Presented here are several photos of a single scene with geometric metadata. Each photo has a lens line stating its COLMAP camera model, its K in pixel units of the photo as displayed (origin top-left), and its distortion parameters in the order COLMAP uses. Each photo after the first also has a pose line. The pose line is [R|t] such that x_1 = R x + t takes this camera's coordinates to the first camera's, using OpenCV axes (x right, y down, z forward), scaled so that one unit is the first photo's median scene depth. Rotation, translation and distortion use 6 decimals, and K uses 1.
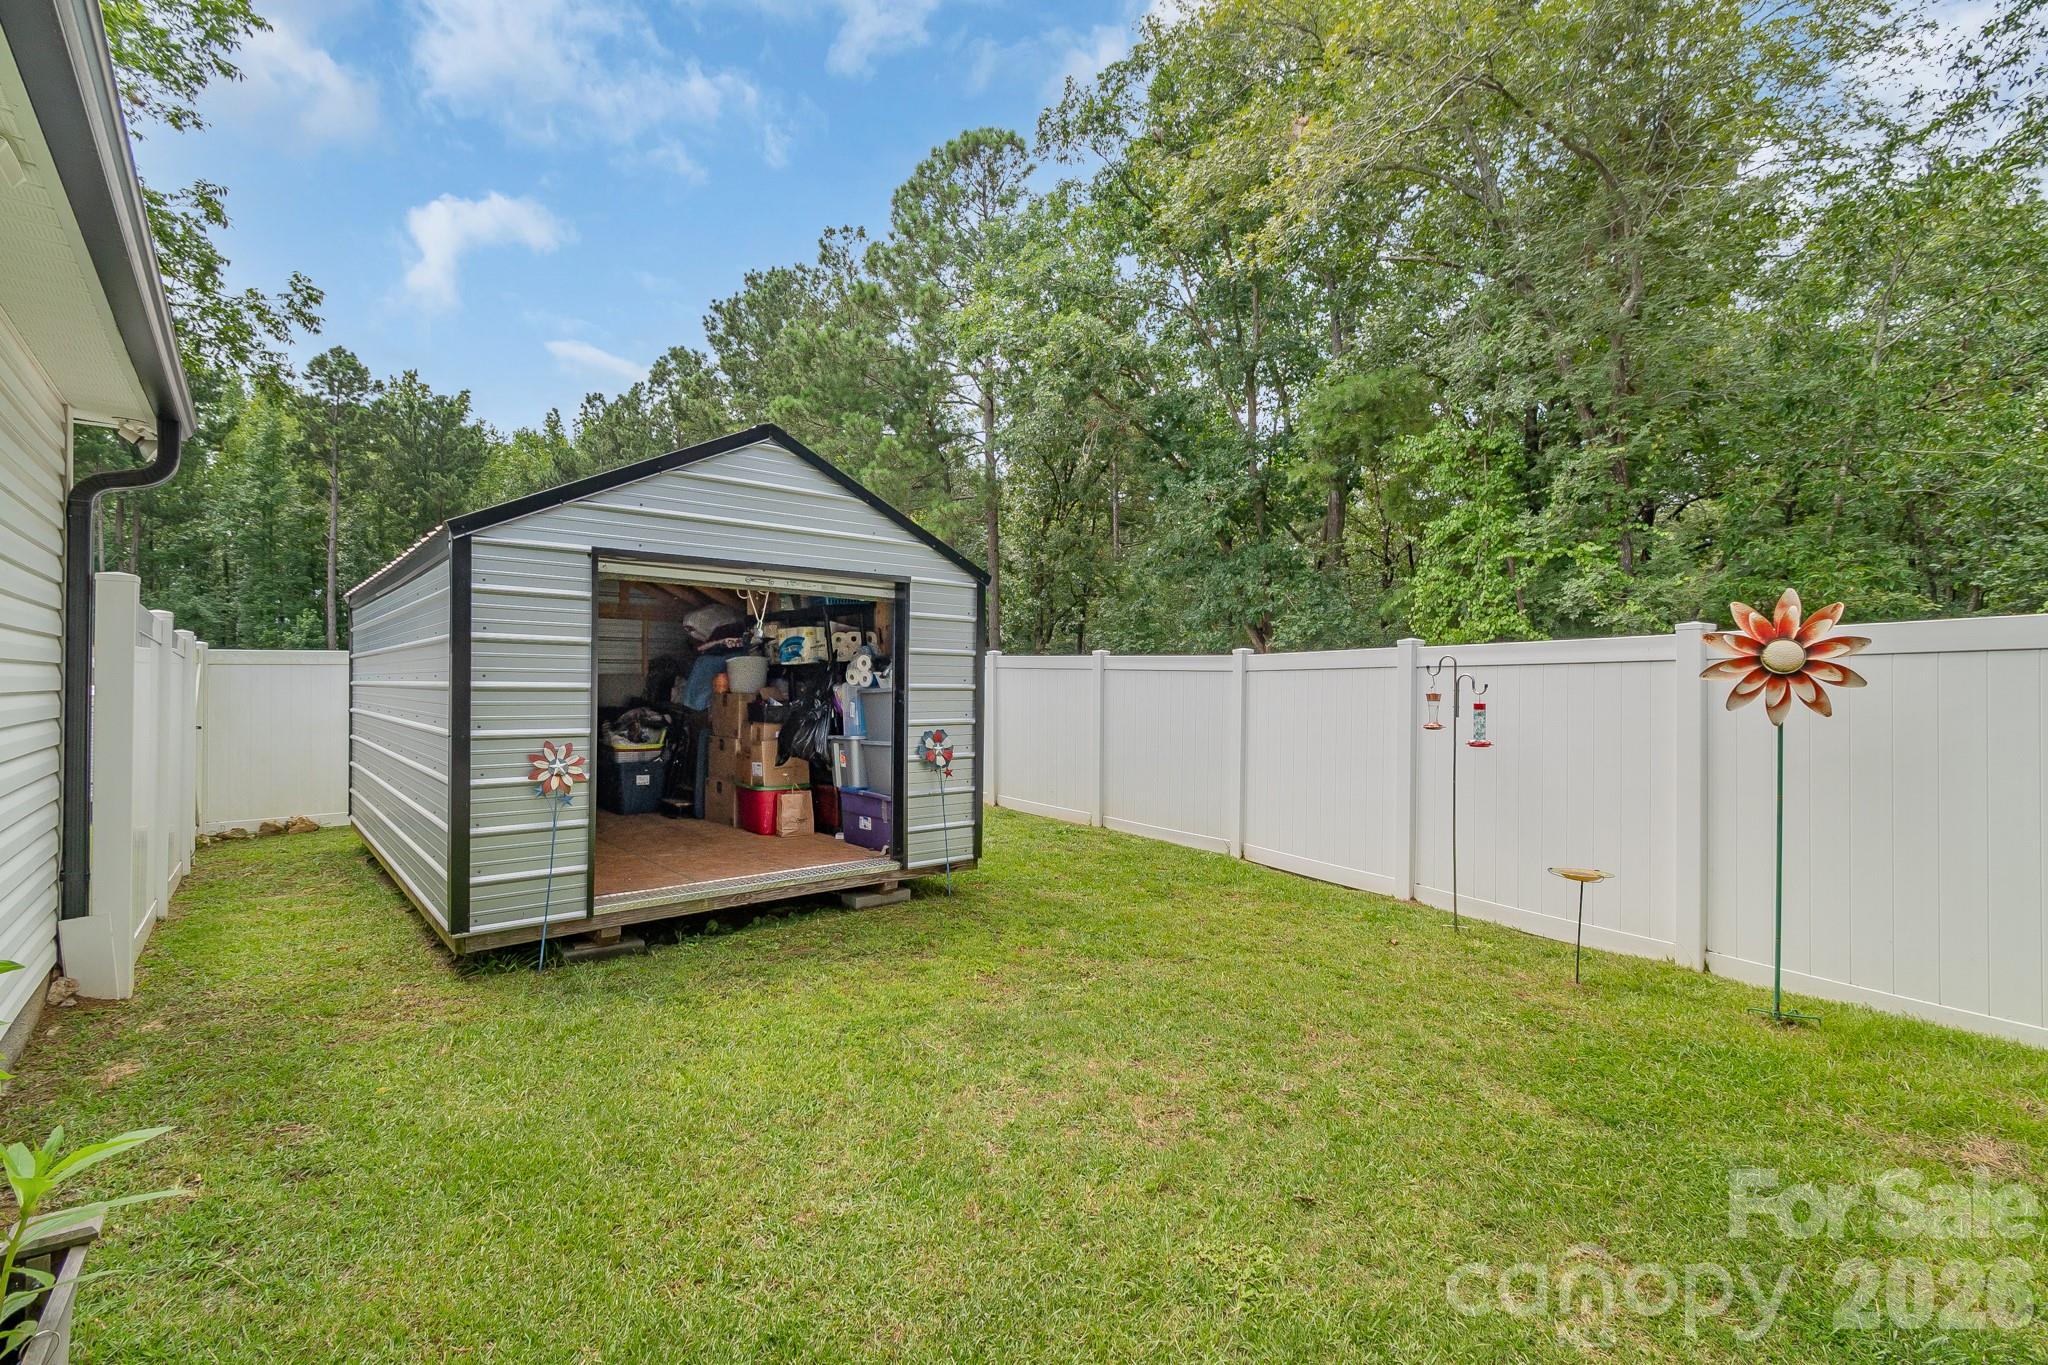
lens RADIAL K [[902.9, 0, 1024.0], [0, 902.9, 682.5], [0, 0, 1]] dist [0.001172, 0.000340]
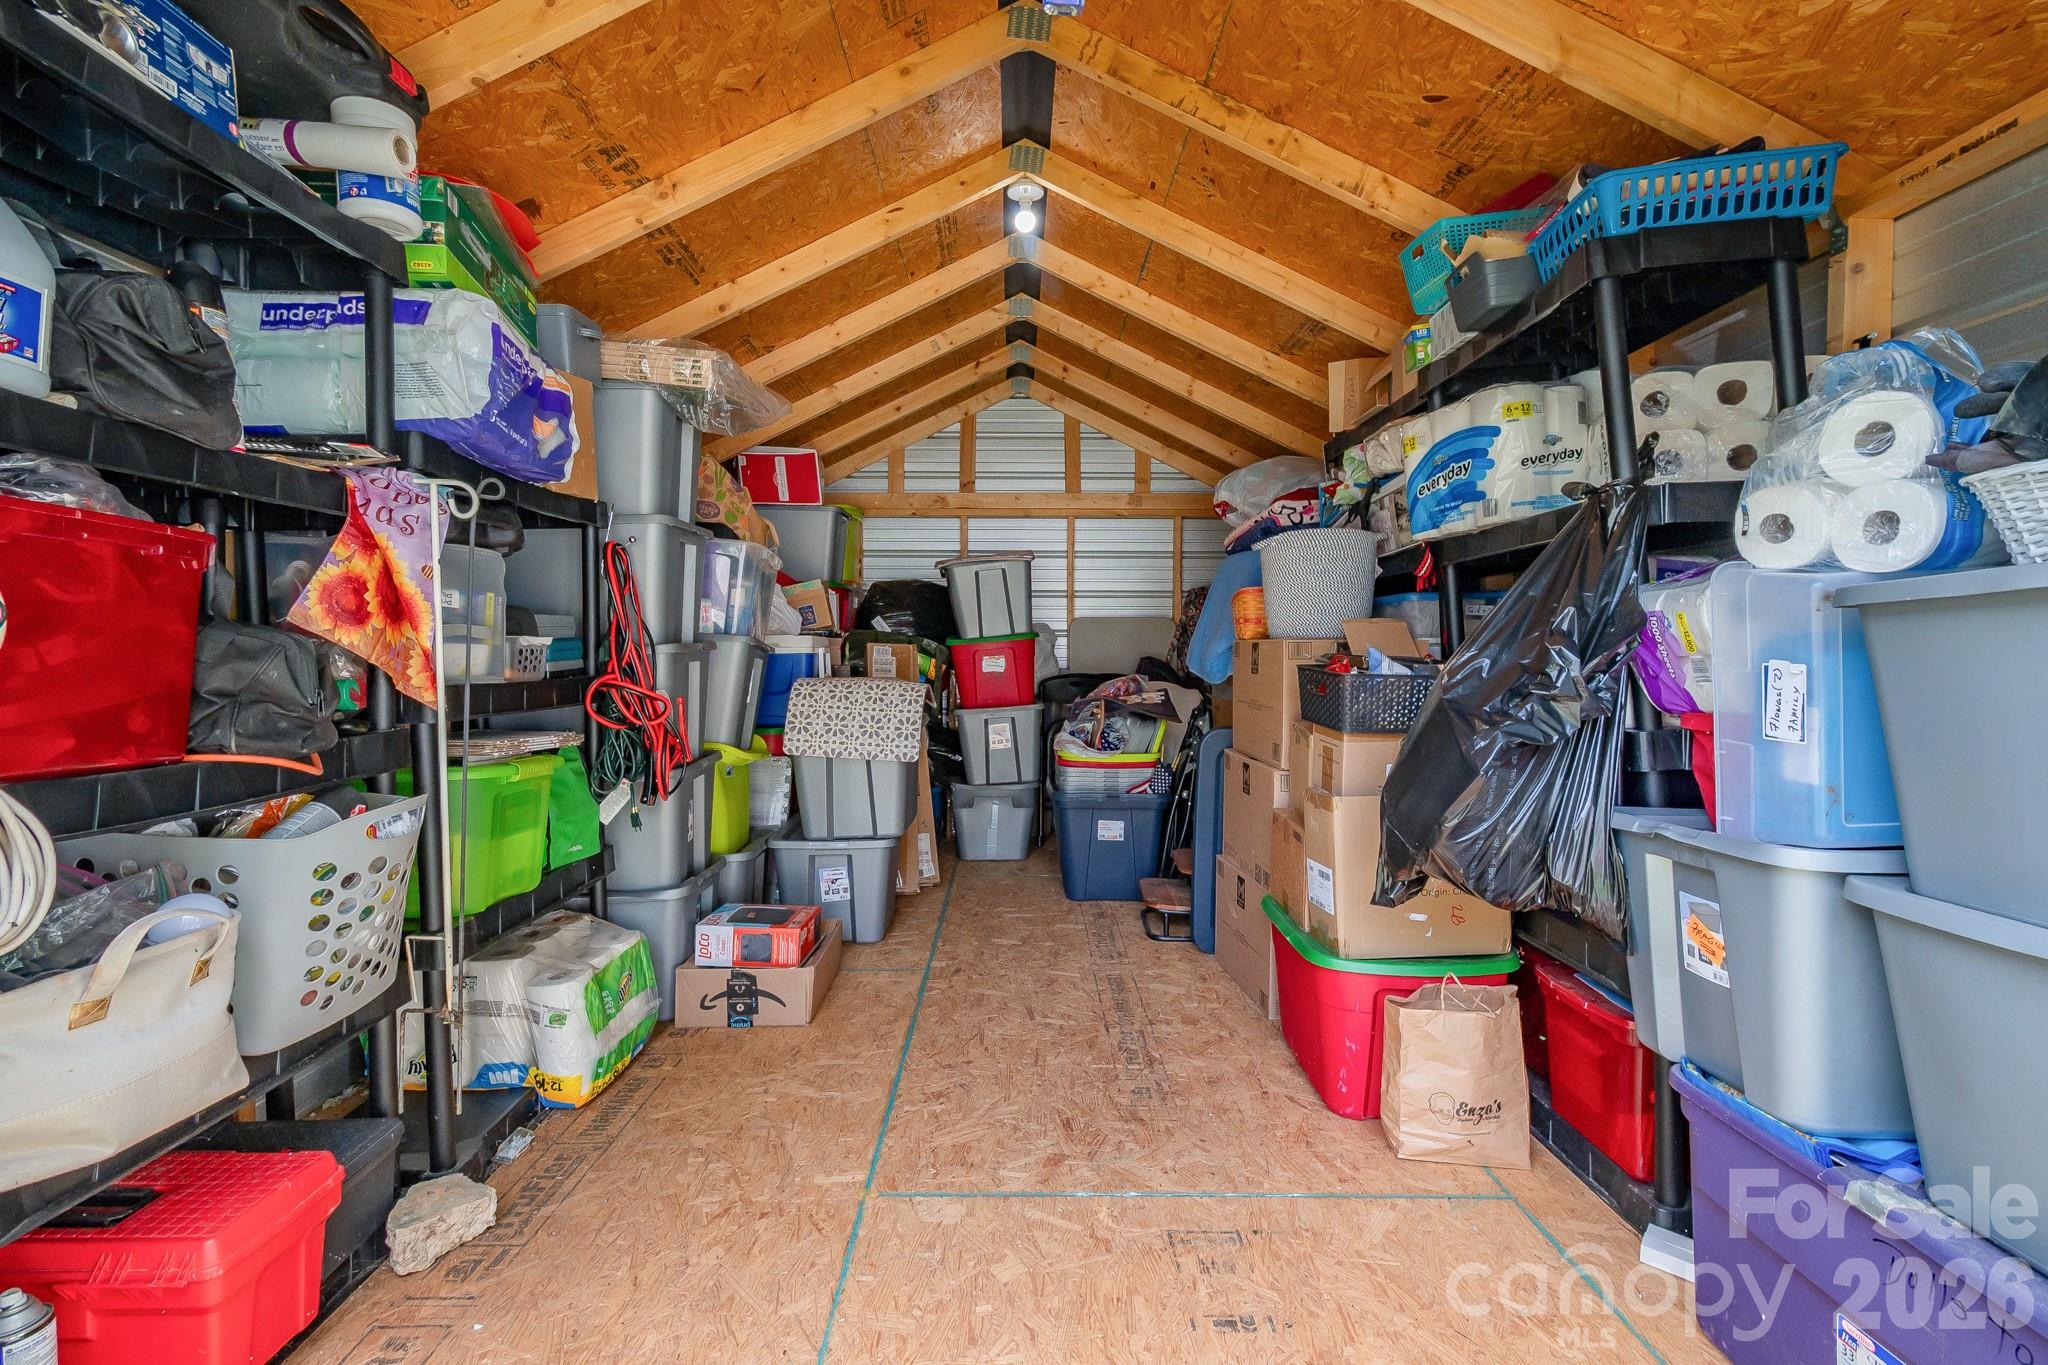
lens RADIAL K [[916.4, 0, 1024.0], [0, 916.4, 682.5], [0, 0, 1]] dist [-0.000086, -0.000034]
pose [[0.762737, 0.018762, -0.646437, -0.171883], [0.002573, 0.999483, 0.032045, 0.018256], [0.646704, -0.026105, 0.762294, 0.692822]]
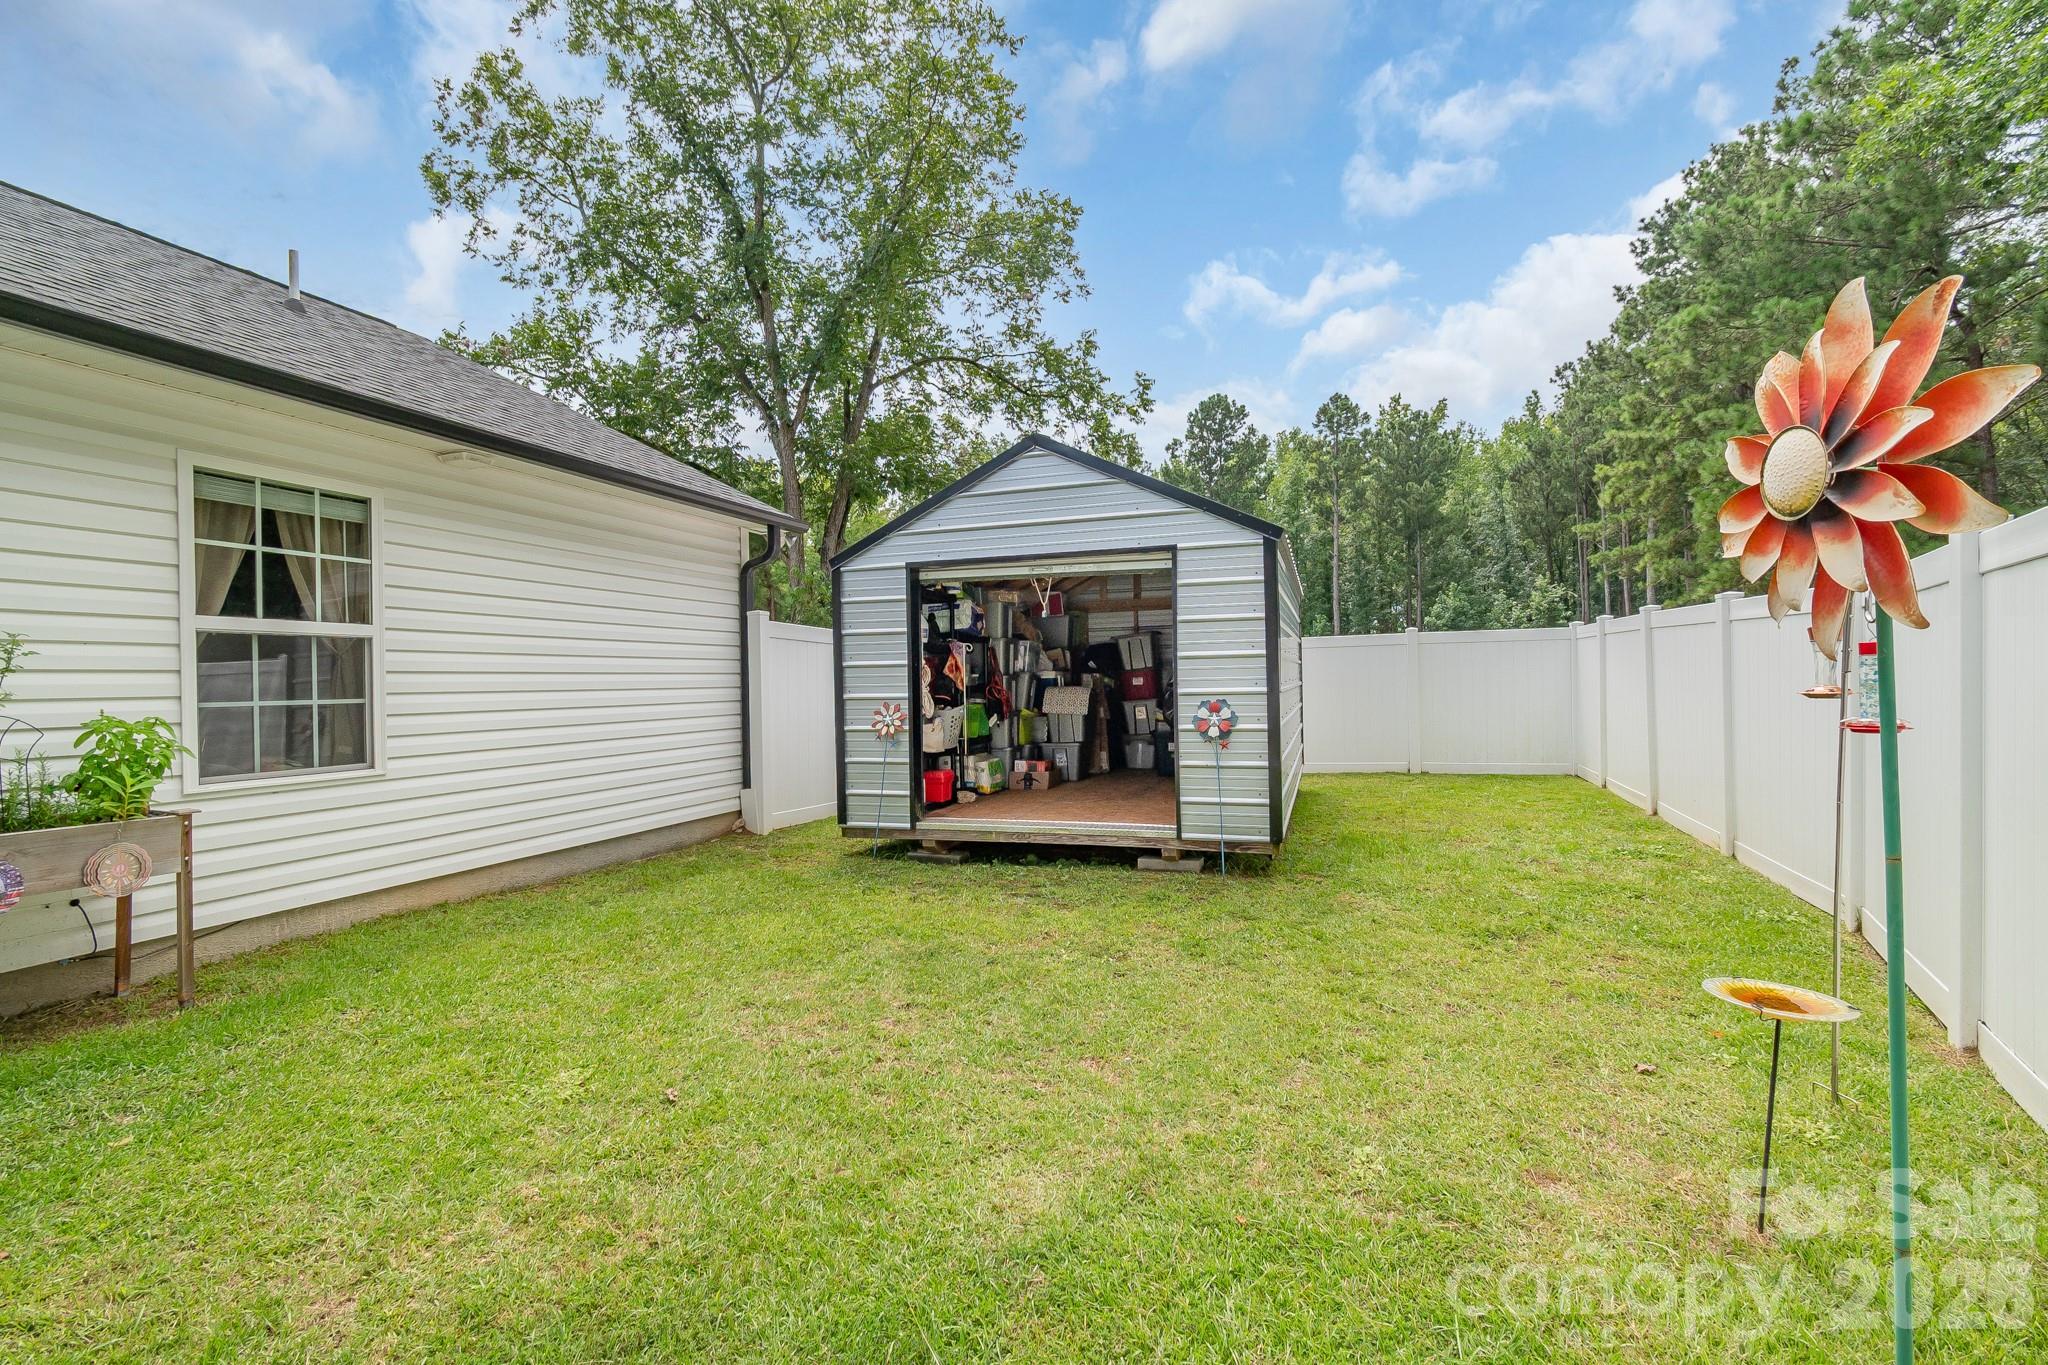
lens RADIAL K [[902.9, 0, 1024.0], [0, 902.9, 682.5], [0, 0, 1]] dist [0.001172, 0.000340]
pose [[0.512292, -0.013907, -0.858698, 0.525290], [0.023866, 0.999713, -0.001953, 0.026630], [0.858479, -0.019493, 0.512477, 0.285498]]
